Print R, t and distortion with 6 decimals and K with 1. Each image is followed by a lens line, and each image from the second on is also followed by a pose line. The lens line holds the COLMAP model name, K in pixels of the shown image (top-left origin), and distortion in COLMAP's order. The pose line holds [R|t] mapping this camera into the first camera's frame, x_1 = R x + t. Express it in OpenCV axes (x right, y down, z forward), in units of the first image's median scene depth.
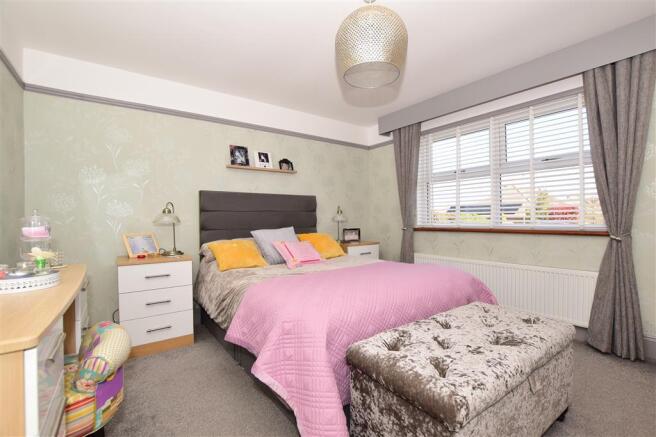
lens RADIAL K [[292.4, 0, 328.0], [0, 292.4, 218.5], [0, 0, 1]] dist [-0.020387, 0.000547]
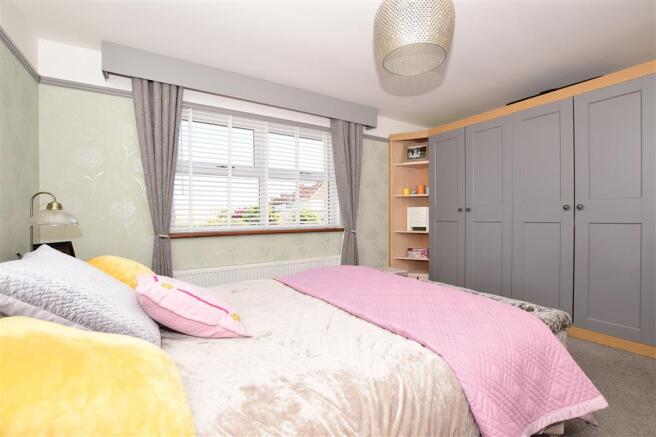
lens RADIAL K [[292.4, 0, 328.0], [0, 292.4, 218.5], [0, 0, 1]] dist [-0.020387, 0.000547]
pose [[0.087445, 0.000201, 0.996169, -0.425872], [-0.000078, 1.000000, -0.000195, -0.005760], [-0.996169, -0.000060, 0.087445, 0.664809]]
